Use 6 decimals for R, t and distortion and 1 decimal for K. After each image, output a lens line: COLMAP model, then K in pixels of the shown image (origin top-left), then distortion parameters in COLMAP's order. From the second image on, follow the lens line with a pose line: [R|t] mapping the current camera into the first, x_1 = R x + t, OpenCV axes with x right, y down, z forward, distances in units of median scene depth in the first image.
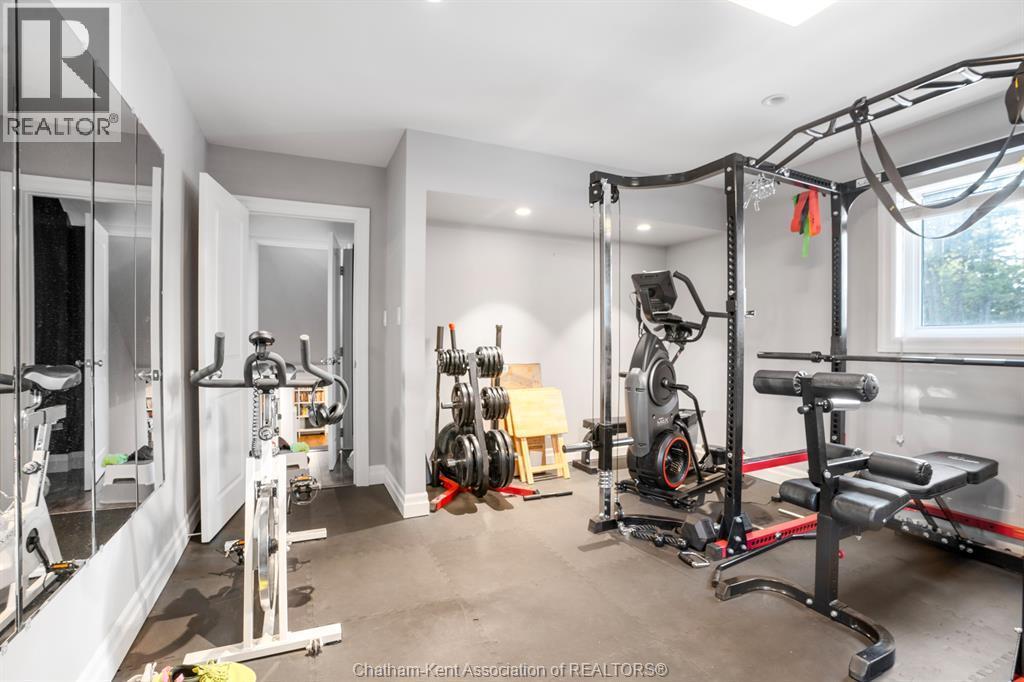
lens RADIAL K [[481.5, 0, 516.7], [0, 481.5, 330.6], [0, 0, 1]] dist [-0.035379, 0.000571]
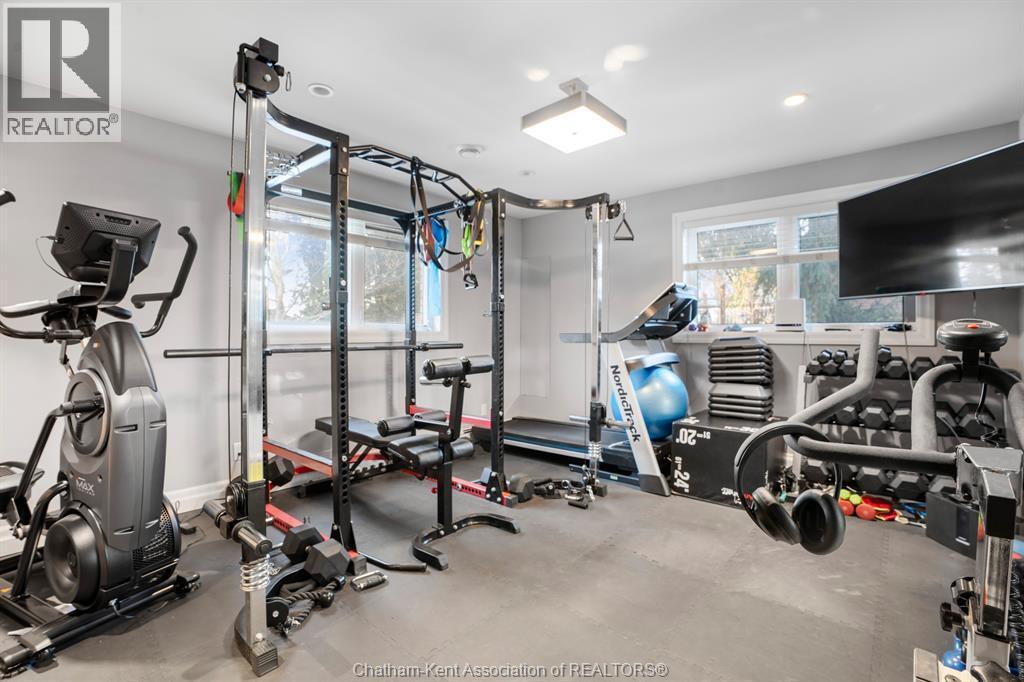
lens RADIAL K [[481.5, 0, 516.7], [0, 481.5, 330.6], [0, 0, 1]] dist [-0.035379, 0.000571]
pose [[-0.427214, -0.005348, 0.904135, -0.620378], [-0.016798, 0.999857, -0.002024, 0.006408], [-0.903995, -0.016052, -0.427243, 1.260057]]
